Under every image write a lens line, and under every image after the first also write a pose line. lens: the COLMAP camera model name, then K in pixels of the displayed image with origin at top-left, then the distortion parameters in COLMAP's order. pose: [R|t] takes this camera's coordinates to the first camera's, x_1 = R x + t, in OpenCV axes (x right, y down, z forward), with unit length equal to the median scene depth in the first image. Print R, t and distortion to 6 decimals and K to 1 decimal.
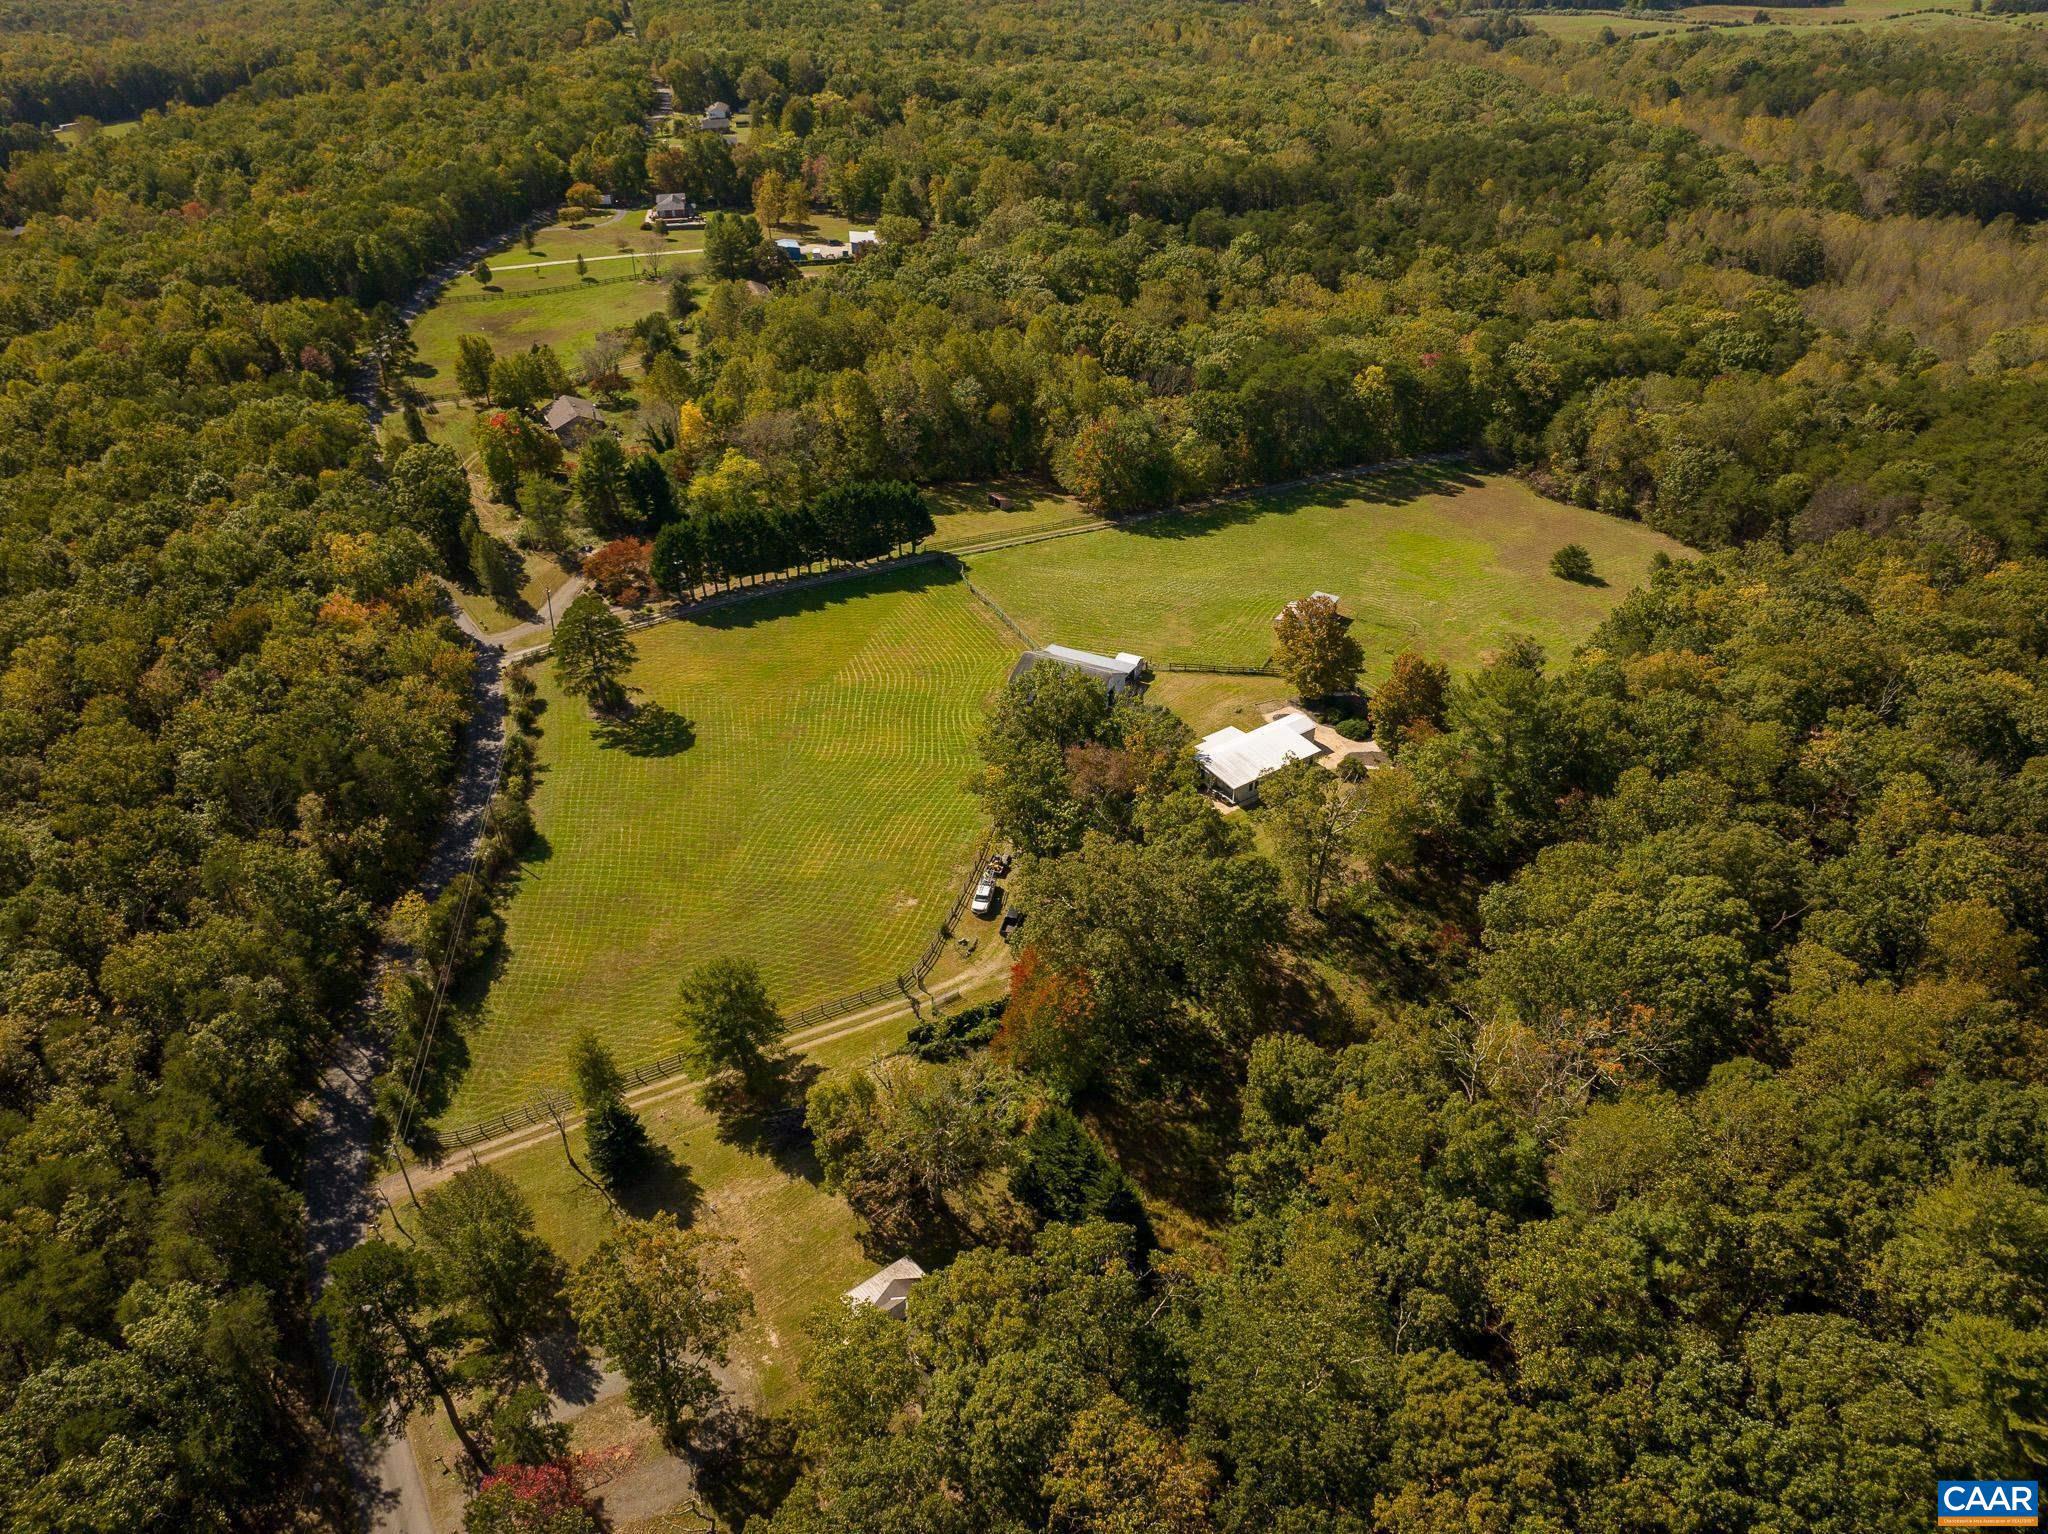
lens RADIAL K [[1440.9, 0, 1030.7], [0, 1440.9, 762.2], [0, 0, 1]] dist [-0.039361, 0.001086]
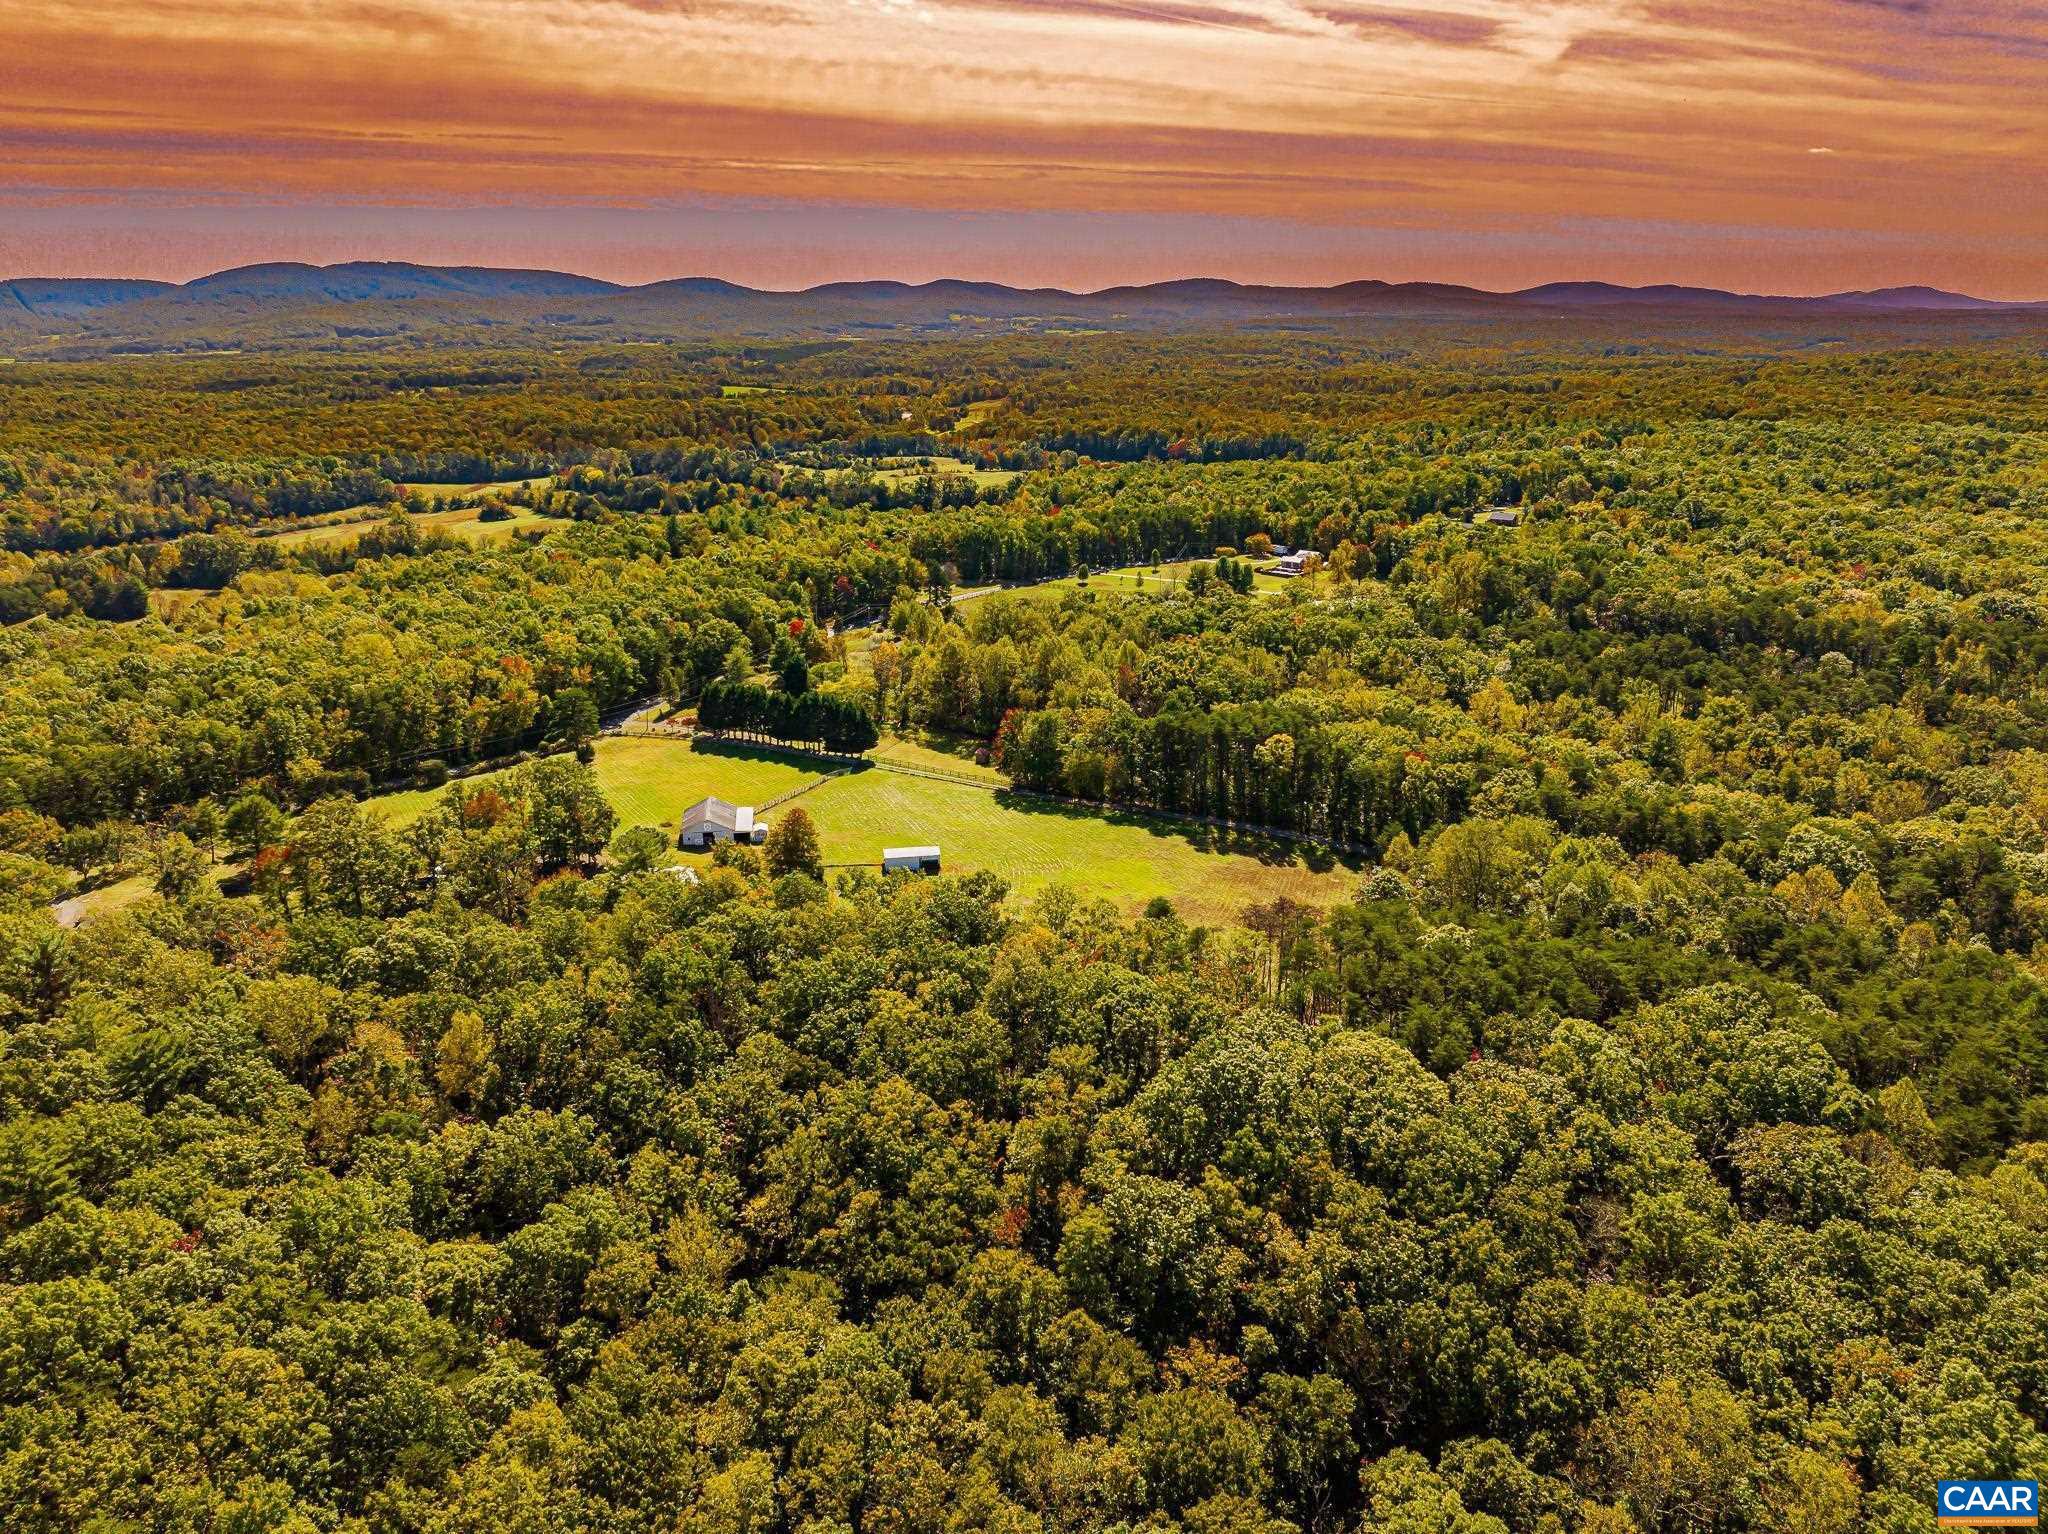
lens RADIAL K [[1440.9, 0, 1030.7], [0, 1440.9, 762.2], [0, 0, 1]] dist [-0.039361, 0.001086]
pose [[0.611554, 0.245044, -0.752300, 0.953338], [-0.428752, 0.901758, -0.054811, -0.126758], [0.664962, 0.356070, 0.656537, 0.207741]]
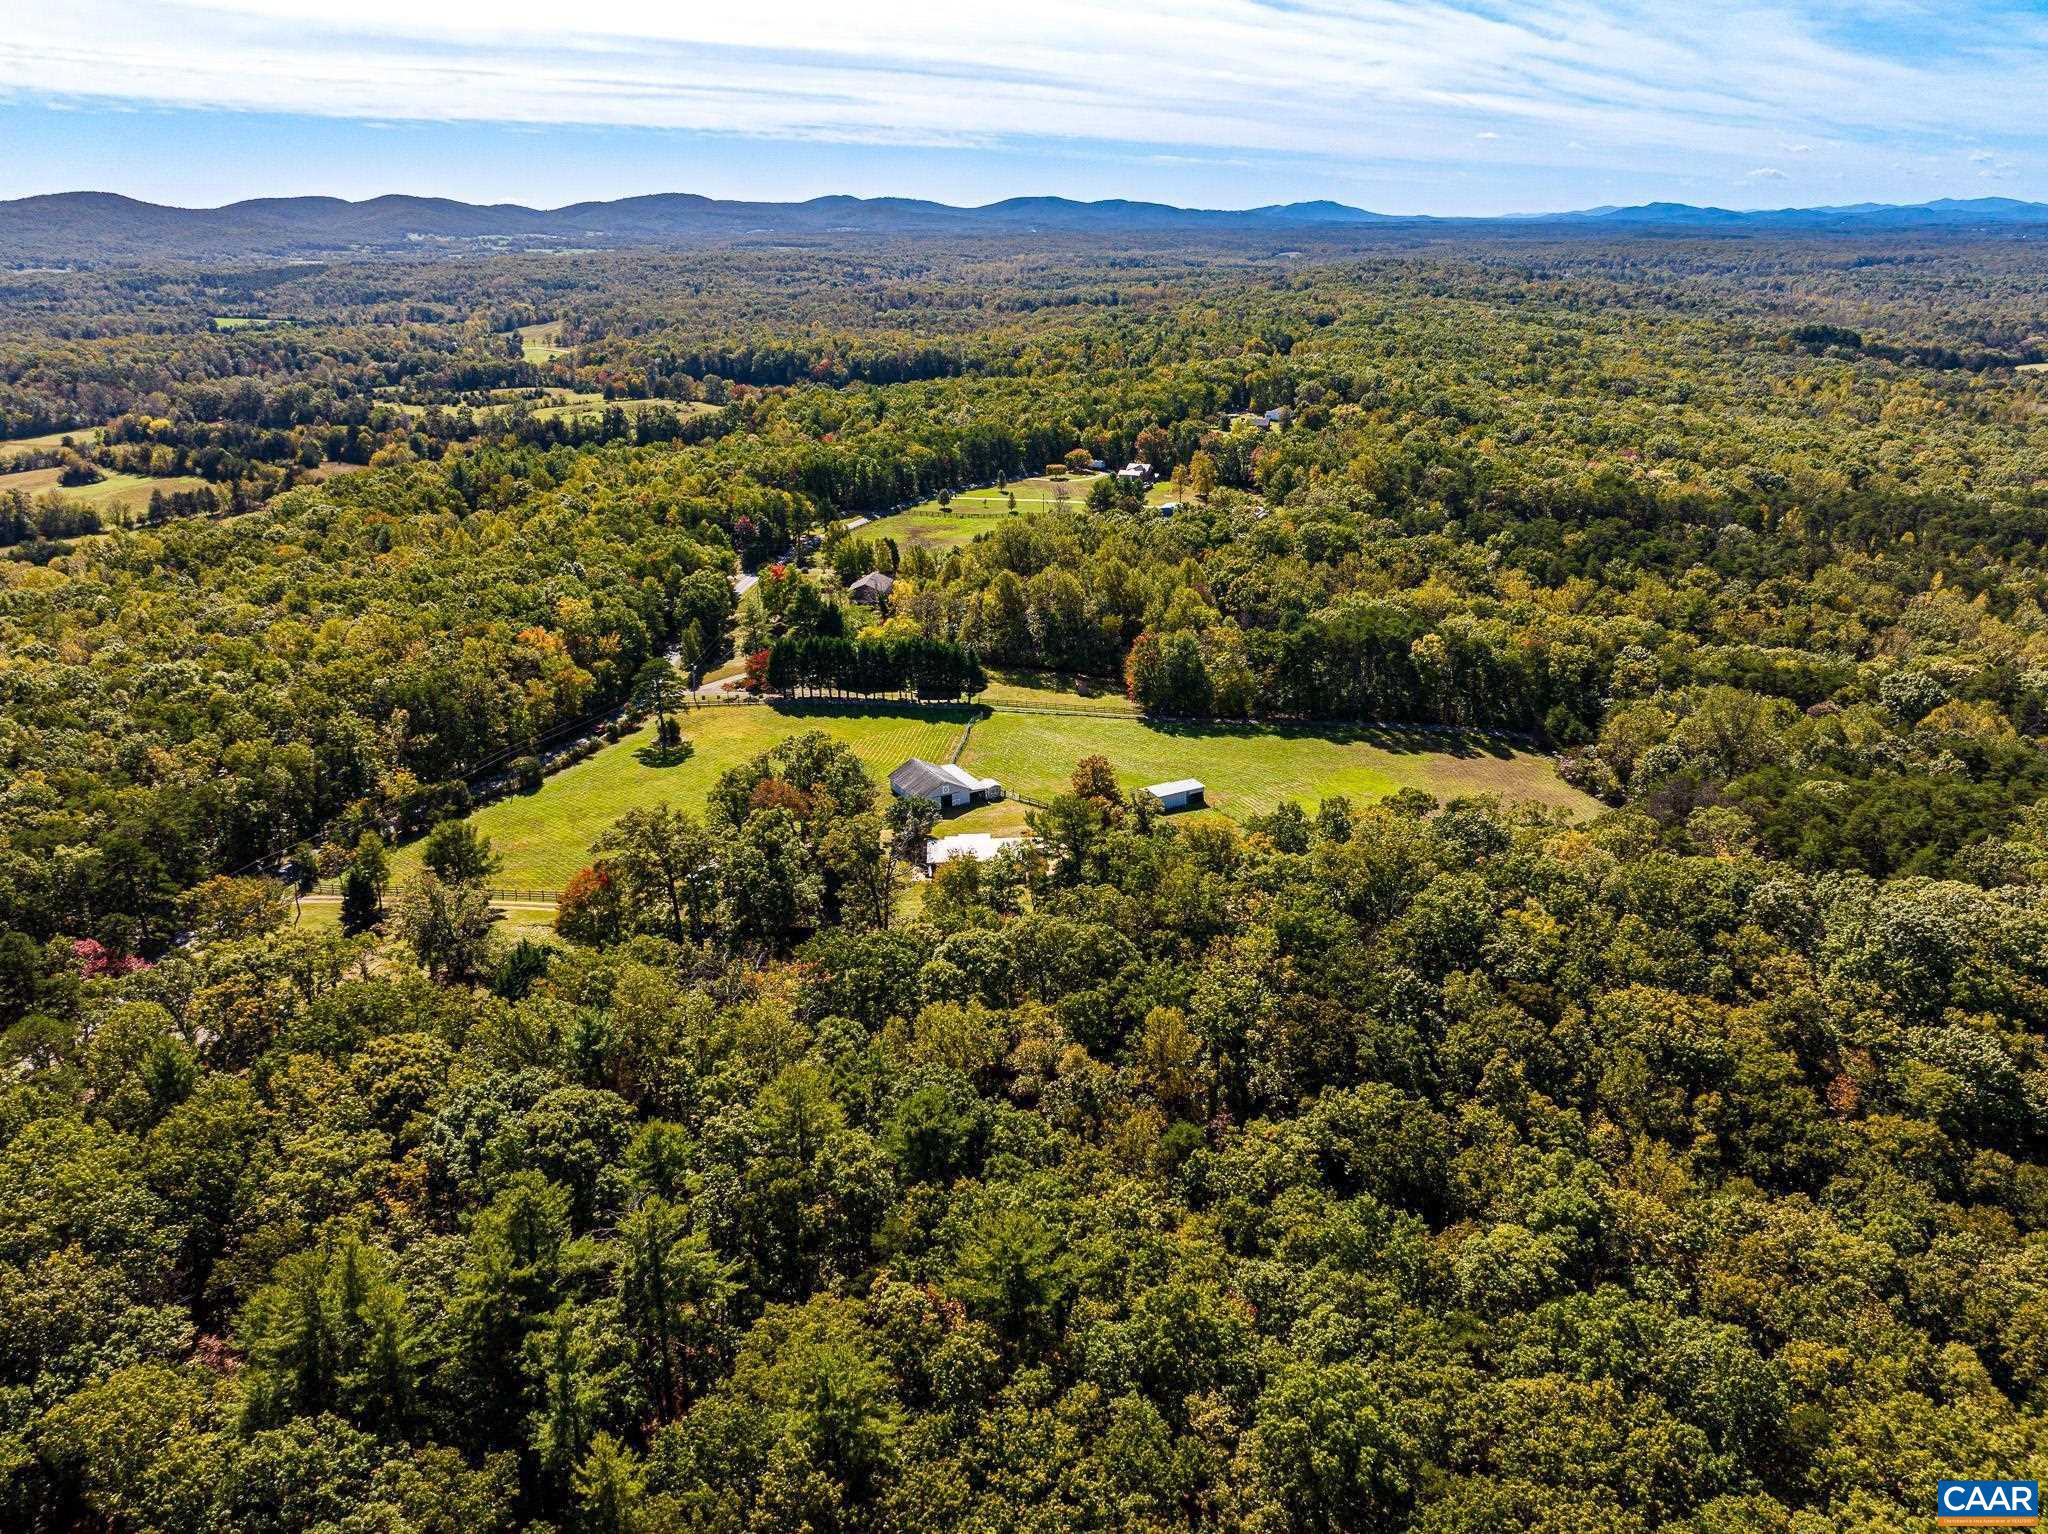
lens RADIAL K [[1440.9, 0, 1030.7], [0, 1440.9, 762.2], [0, 0, 1]] dist [-0.039361, 0.001086]
pose [[0.848120, 0.194748, -0.492713, 0.558514], [-0.292183, 0.947710, -0.128352, 0.047711], [0.441952, 0.252820, 0.860674, -0.054345]]
